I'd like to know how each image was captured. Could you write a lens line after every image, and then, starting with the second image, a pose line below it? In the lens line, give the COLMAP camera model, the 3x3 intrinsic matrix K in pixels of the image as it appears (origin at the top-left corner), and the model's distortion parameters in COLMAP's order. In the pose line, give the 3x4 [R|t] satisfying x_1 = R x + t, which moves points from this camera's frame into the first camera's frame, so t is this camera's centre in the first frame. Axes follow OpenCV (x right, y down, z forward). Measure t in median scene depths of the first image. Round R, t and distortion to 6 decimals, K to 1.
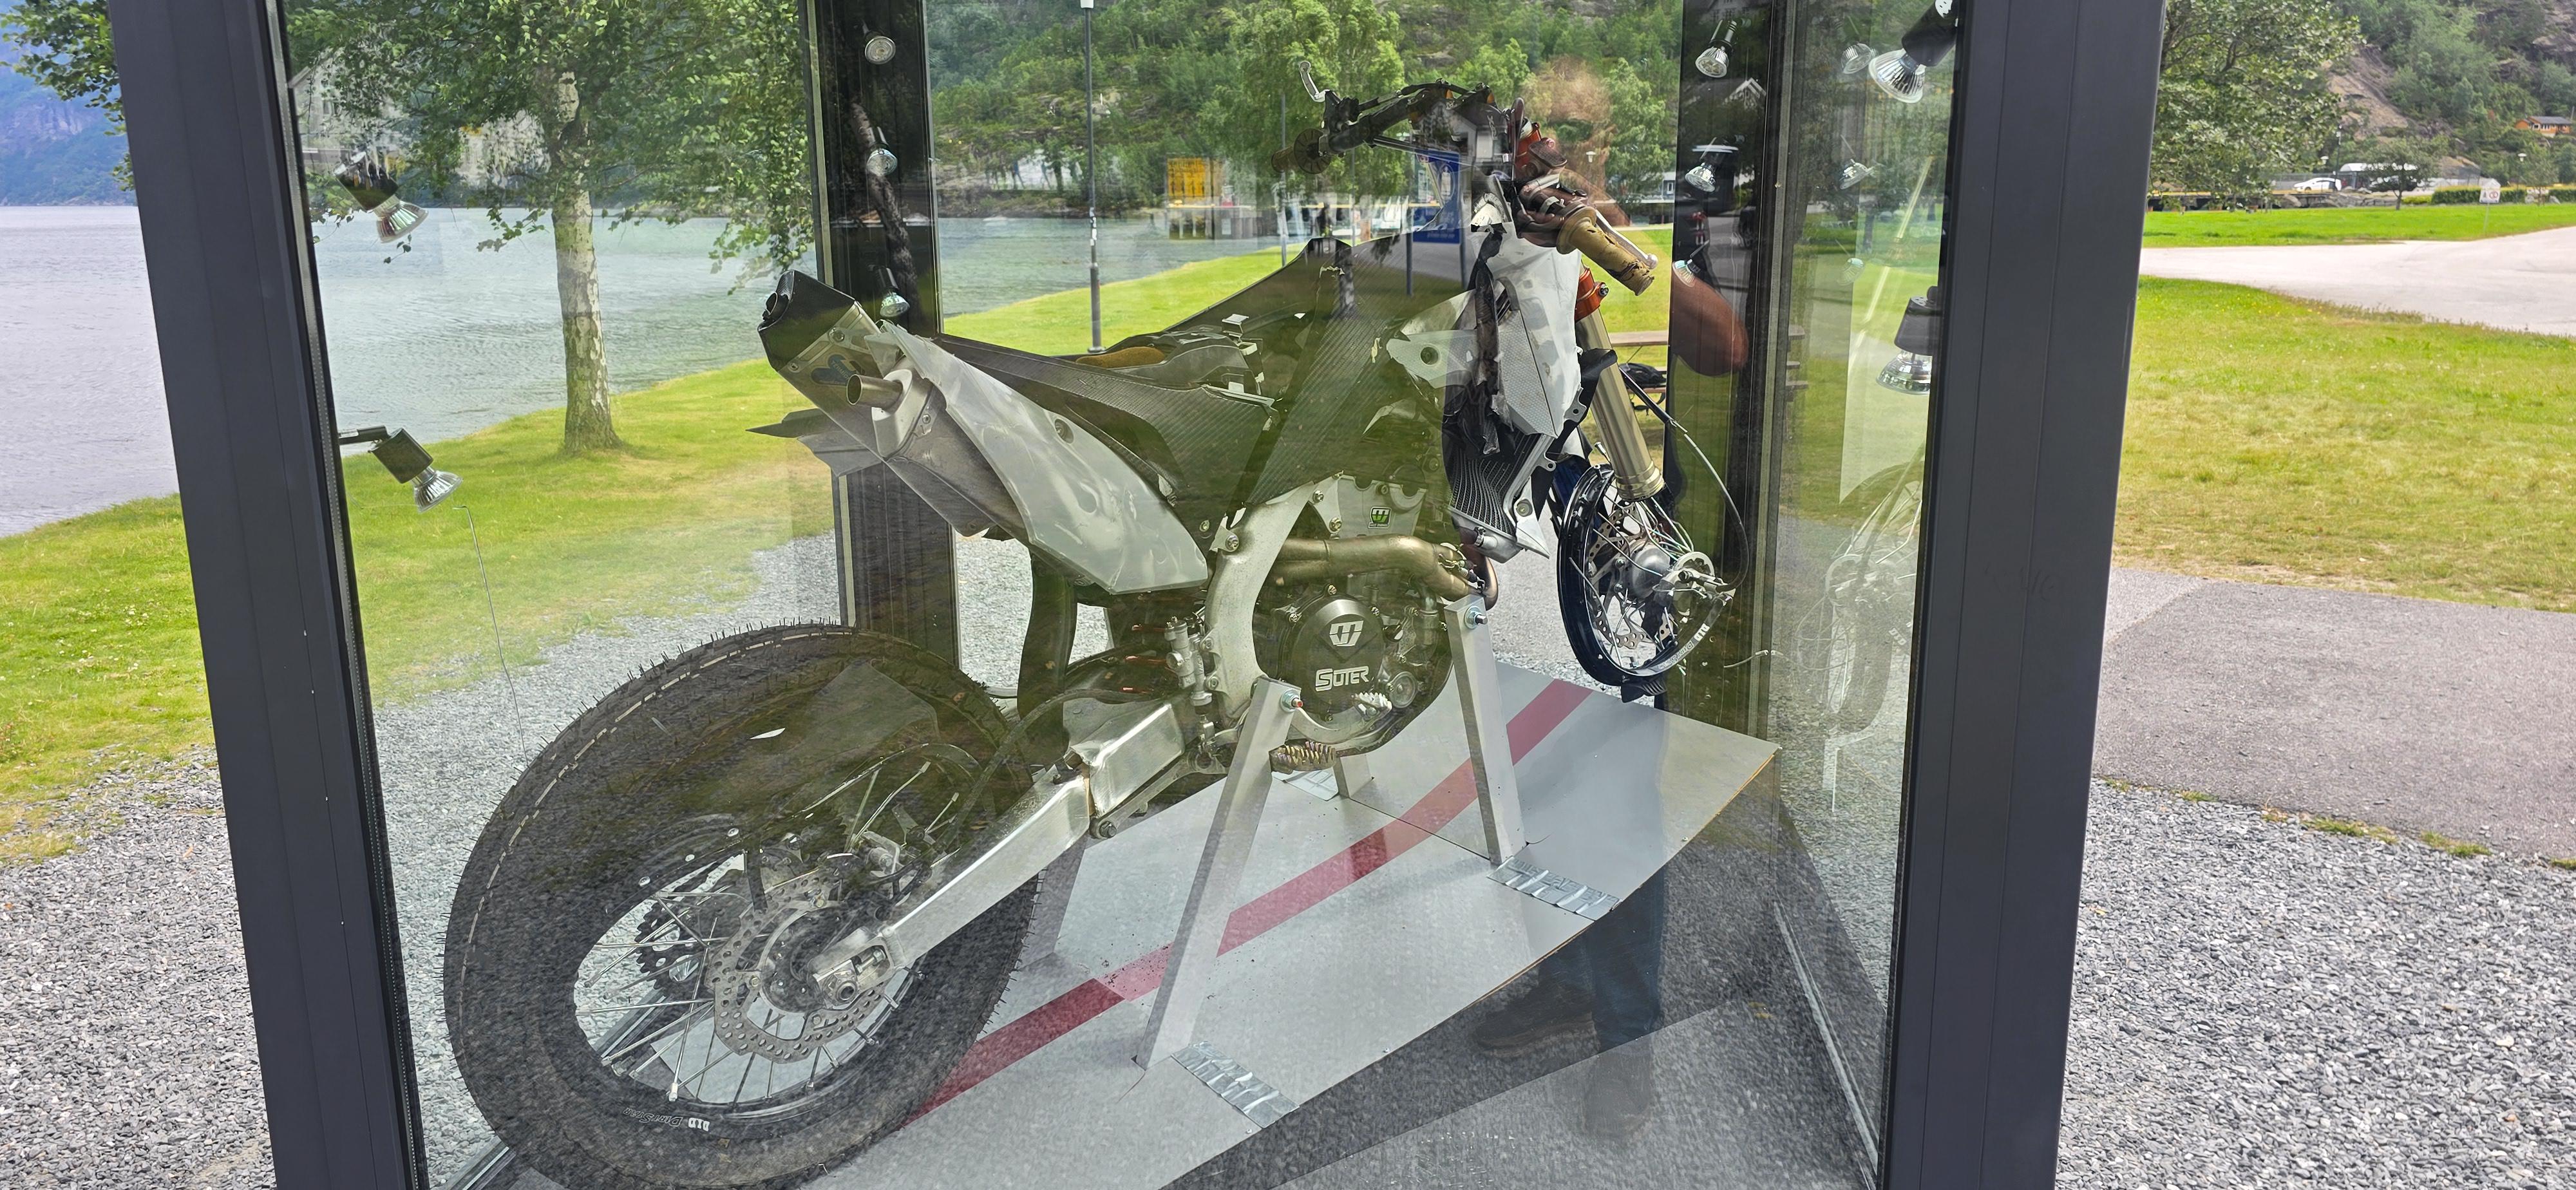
lens RADIAL K [[1803.9, 0, 1288.0], [0, 1803.9, 595.0], [0, 0, 1]] dist [0.000207, -0.000813]
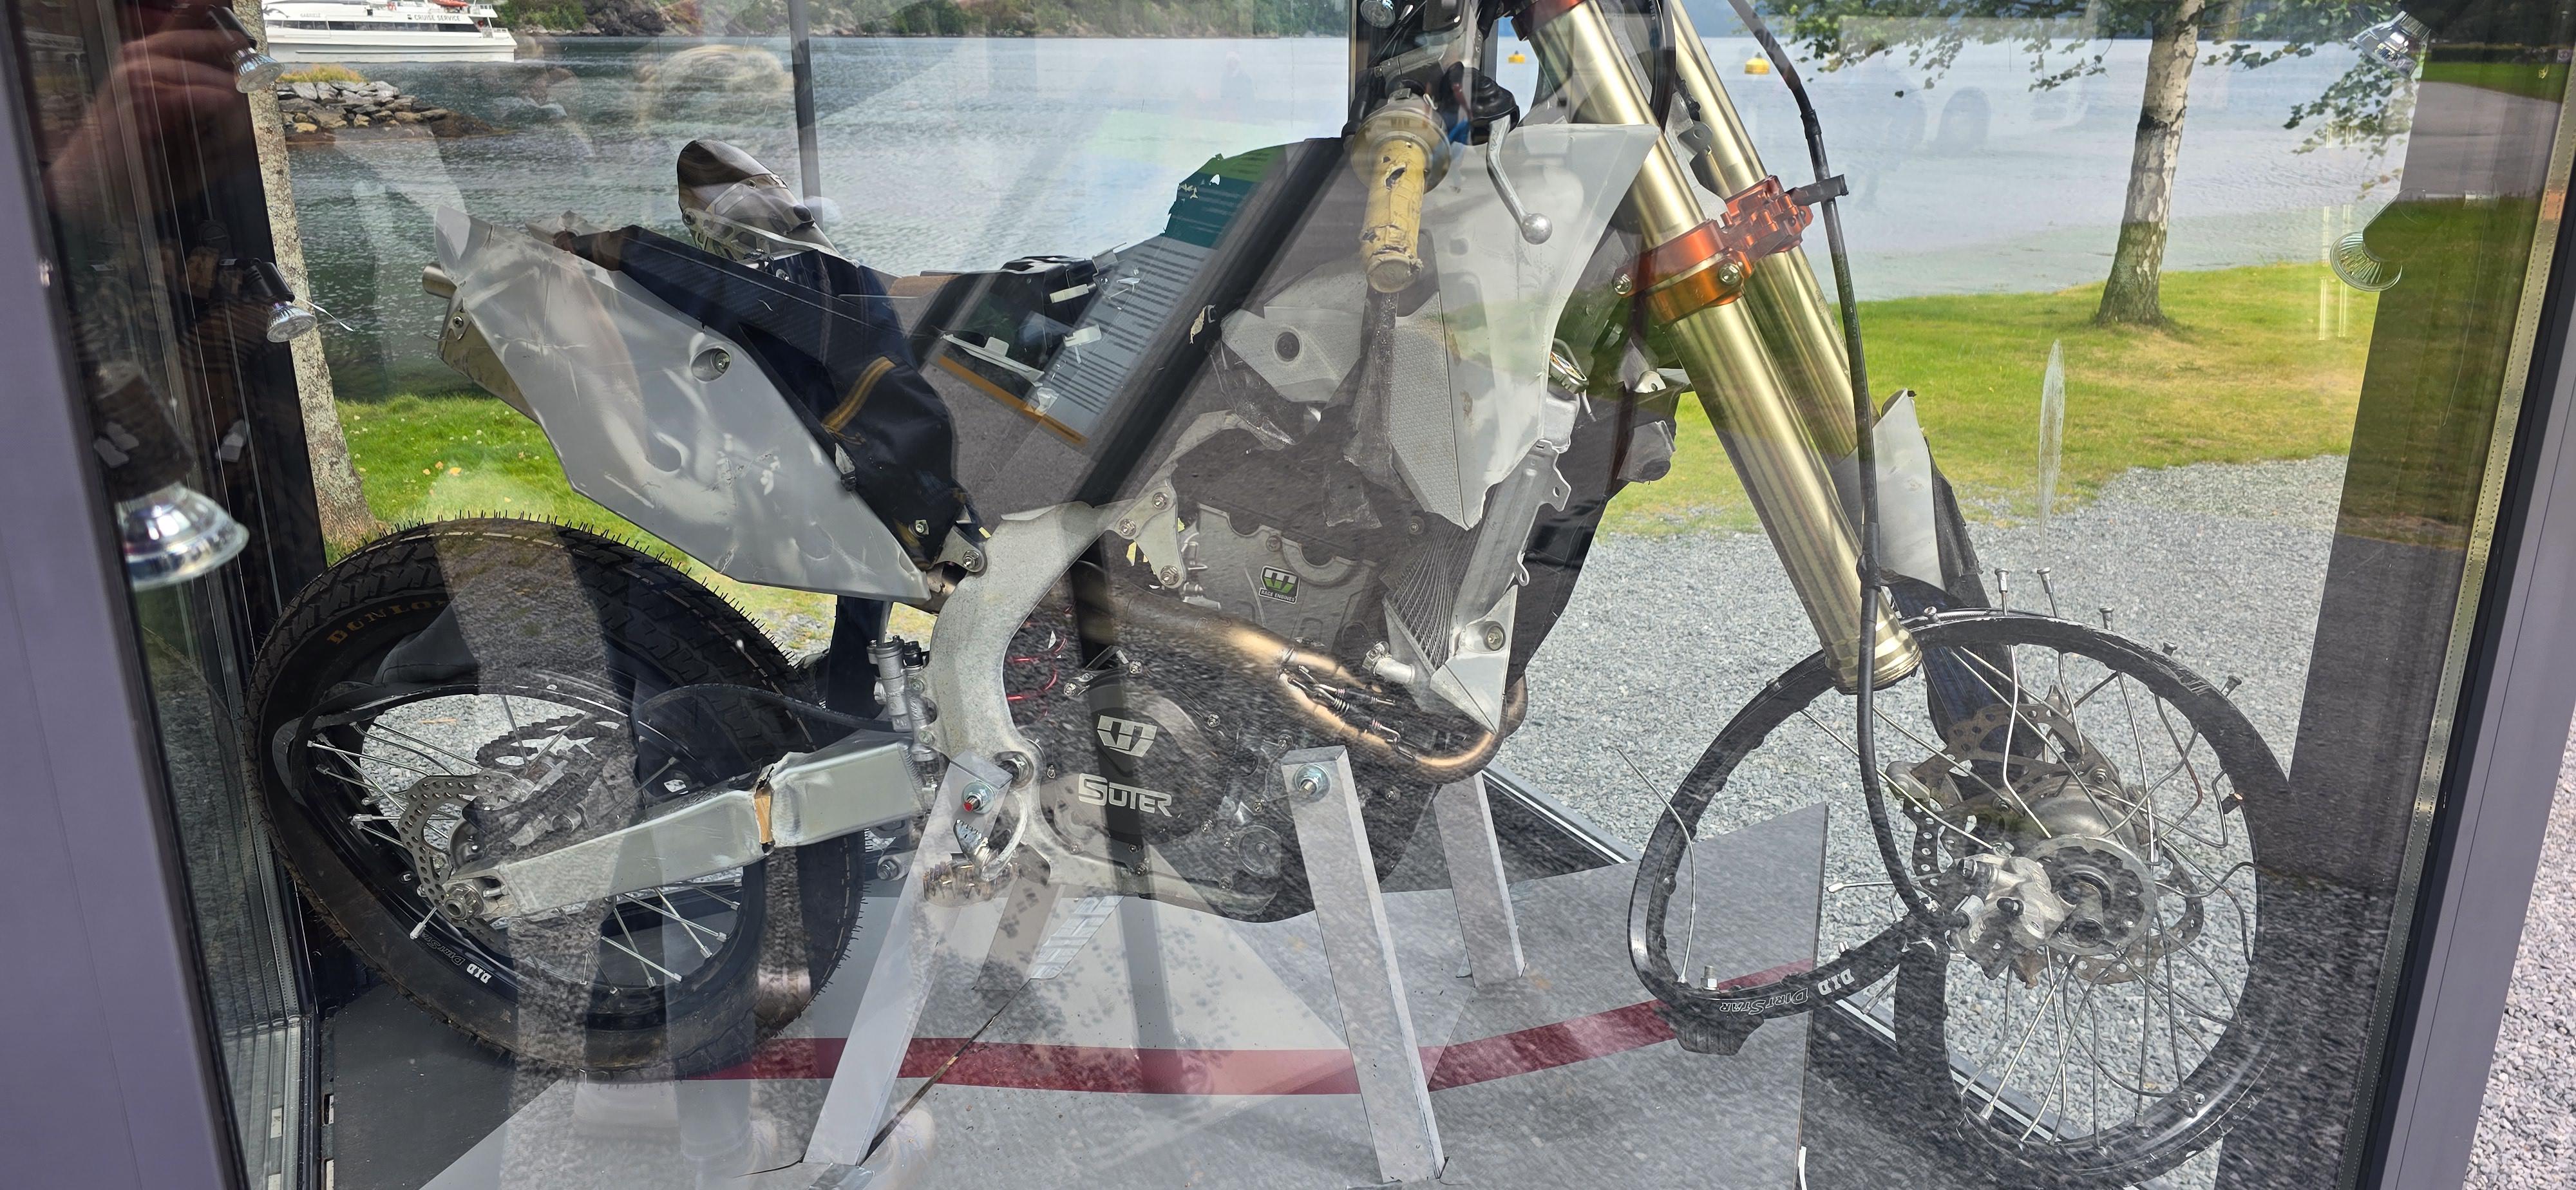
lens RADIAL K [[1803.9, 0, 1288.0], [0, 1803.9, 595.0], [0, 0, 1]] dist [0.000207, -0.000813]
pose [[0.549242, 0.265653, -0.792314, 0.581884], [-0.194237, 0.962742, 0.188148, -0.166888], [0.812776, 0.050558, 0.580378, 0.655613]]
